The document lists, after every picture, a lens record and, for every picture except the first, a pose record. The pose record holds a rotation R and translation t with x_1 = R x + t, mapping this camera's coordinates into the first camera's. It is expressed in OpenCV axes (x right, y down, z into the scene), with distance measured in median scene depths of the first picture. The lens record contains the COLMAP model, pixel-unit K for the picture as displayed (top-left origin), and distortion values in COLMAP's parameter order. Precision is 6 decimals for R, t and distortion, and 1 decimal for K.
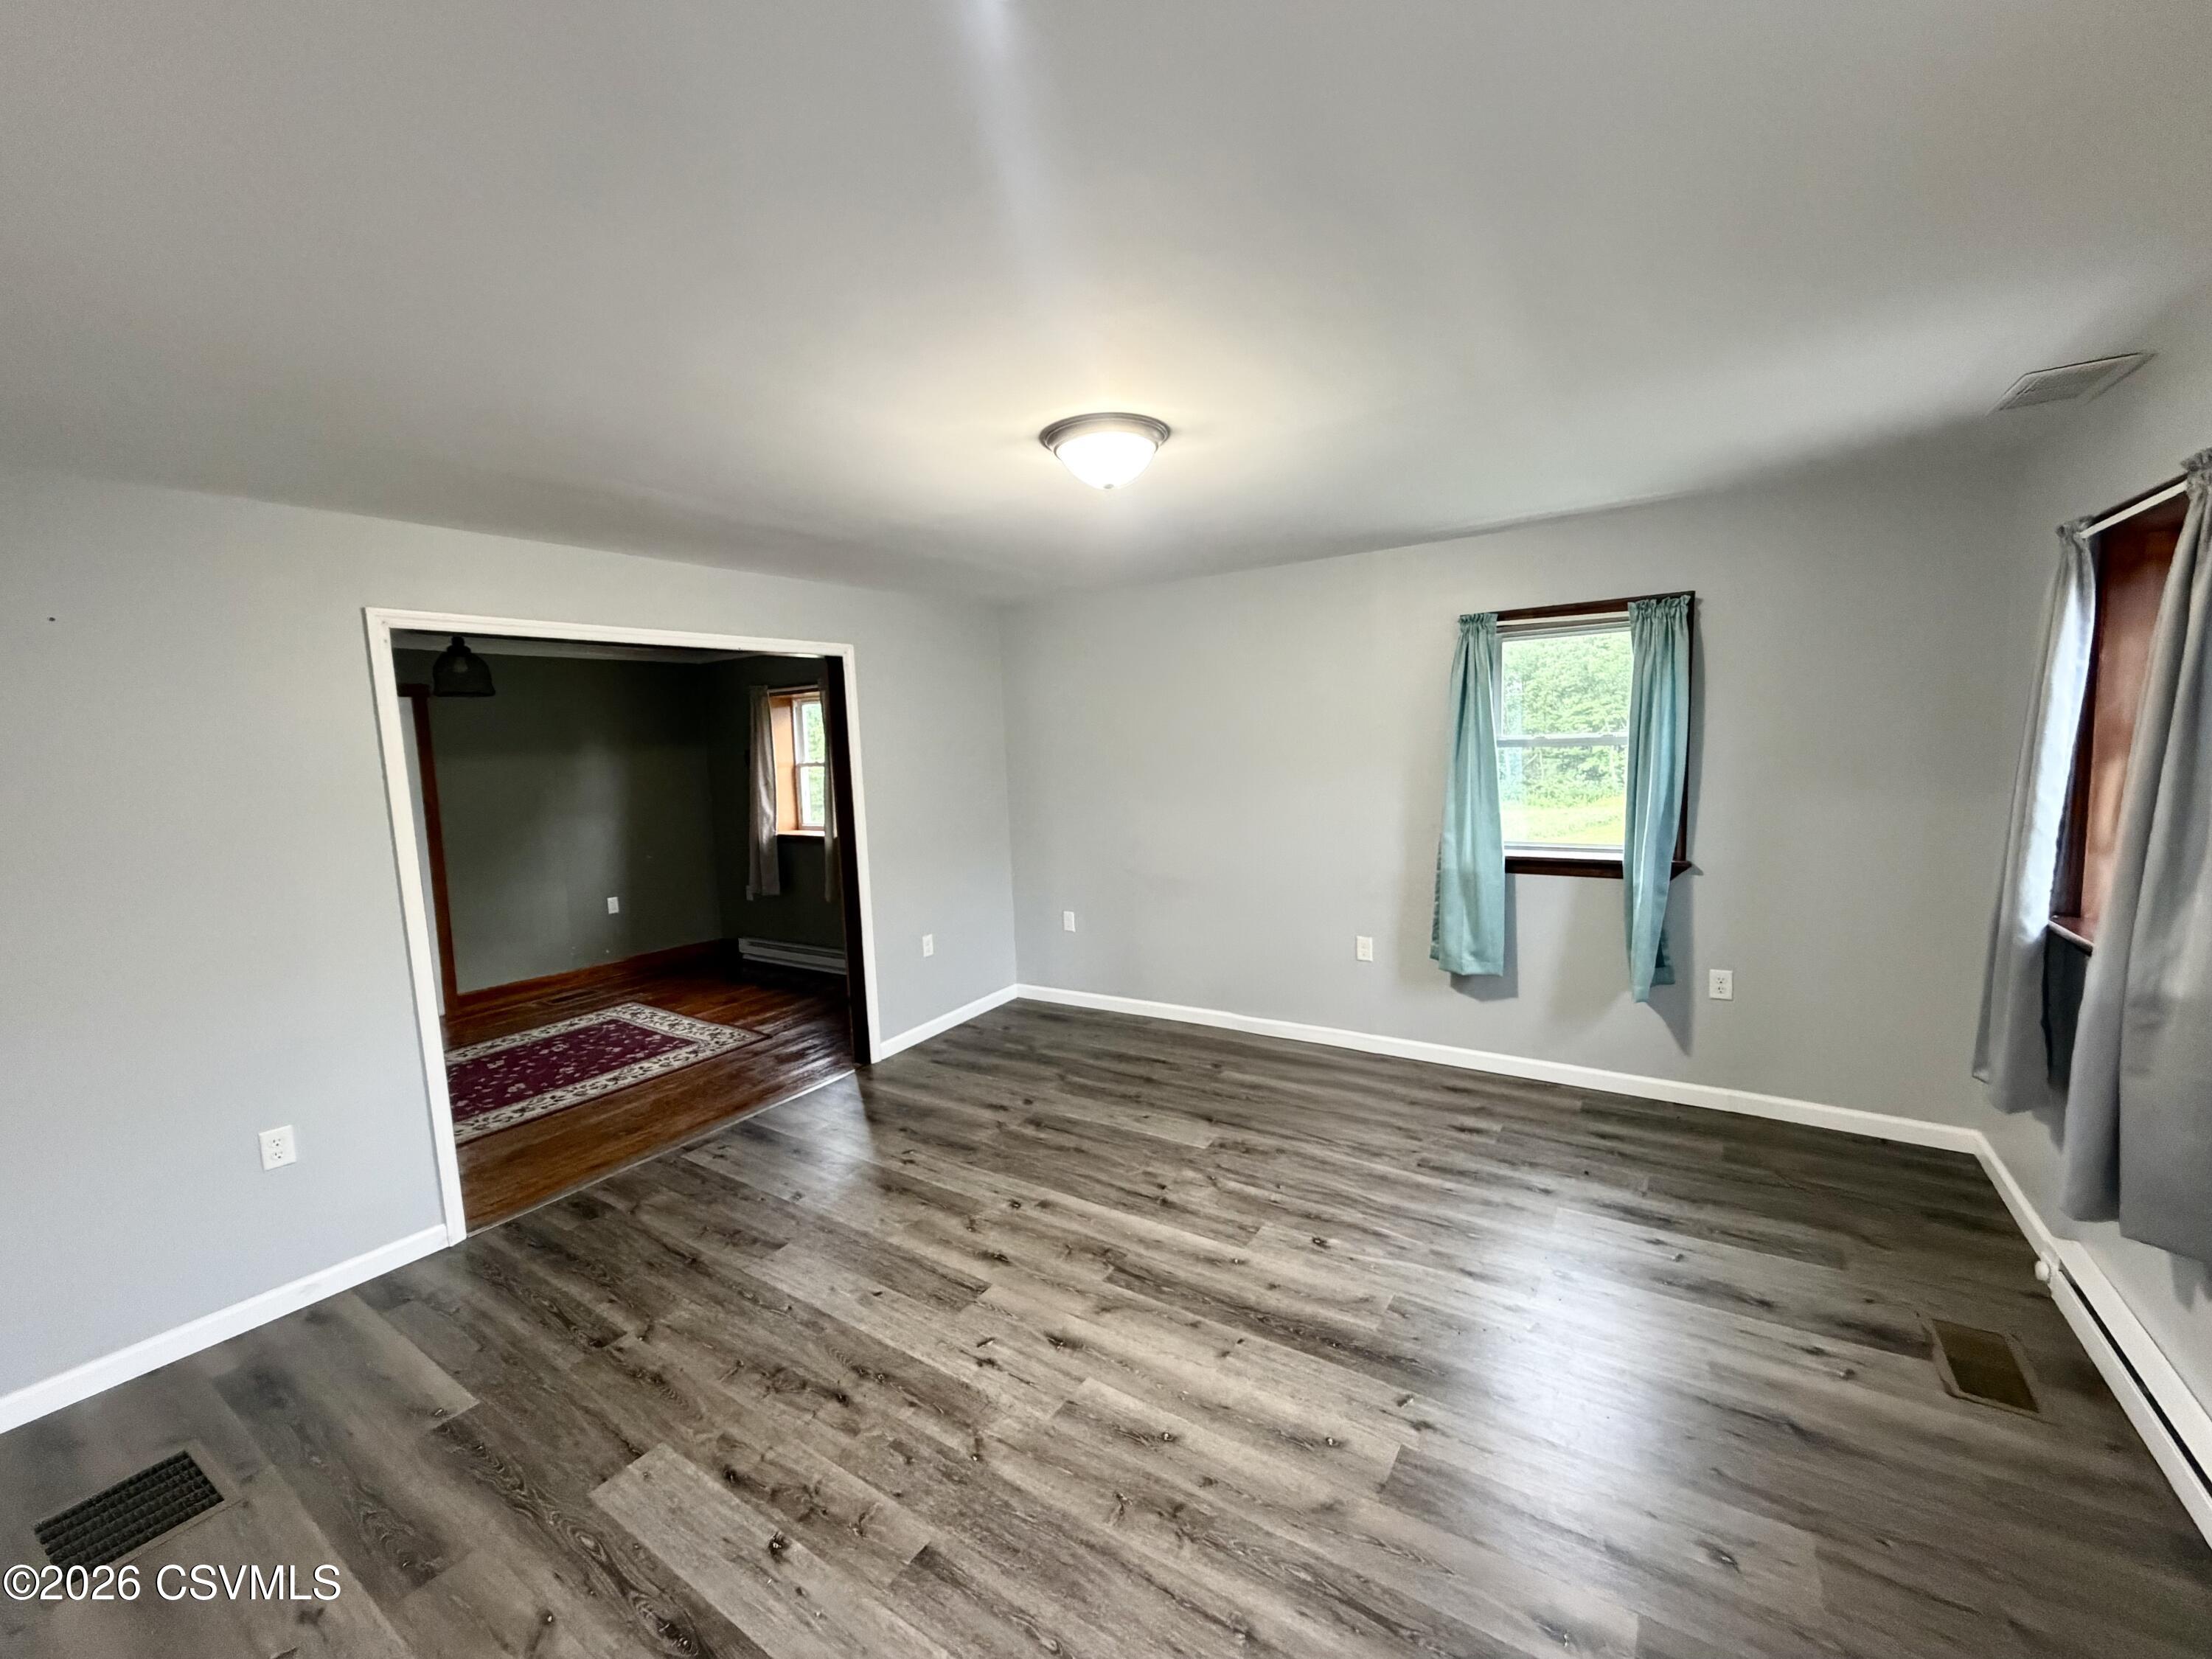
lens RADIAL K [[881.6, 0, 1099.2], [0, 881.6, 832.0], [0, 0, 1]] dist [-0.001141, -0.000377]
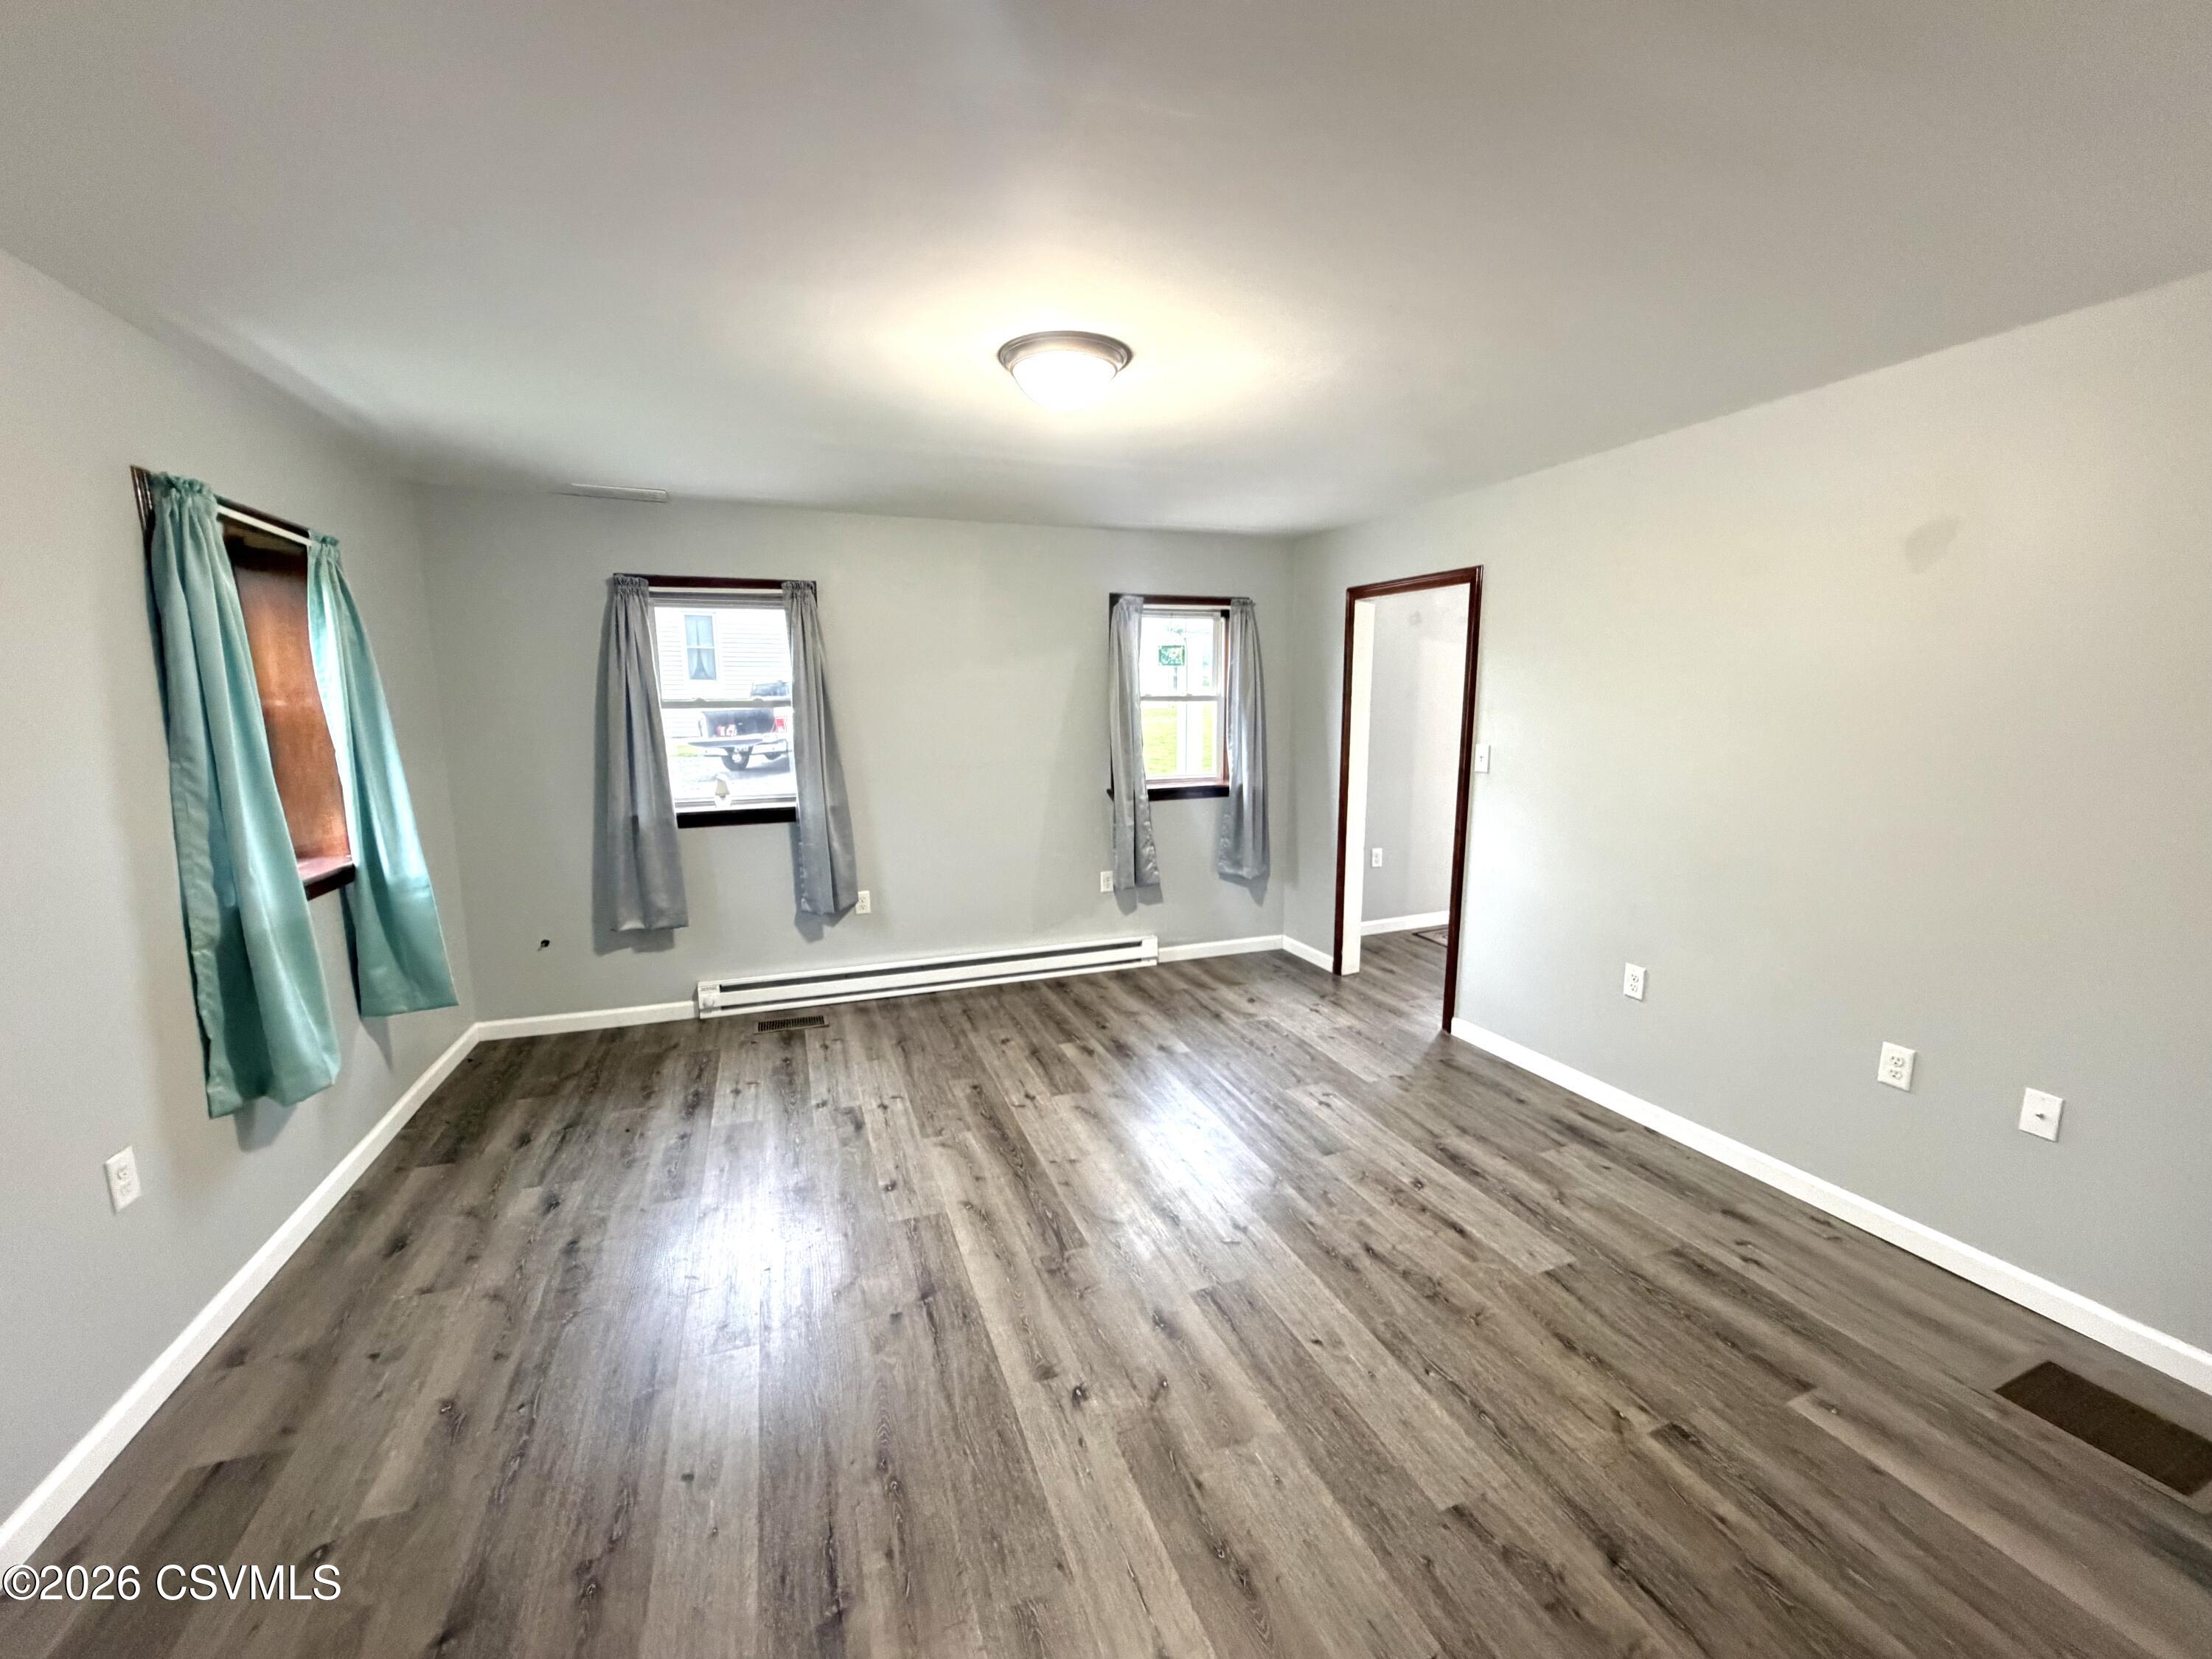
lens RADIAL K [[881.6, 0, 1099.2], [0, 881.6, 832.0], [0, 0, 1]] dist [-0.001141, -0.000377]
pose [[-0.809926, -0.040976, 0.585099, -0.566893], [0.104300, 0.971596, 0.212422, -0.128508], [-0.577184, 0.233072, -0.782647, 1.710255]]
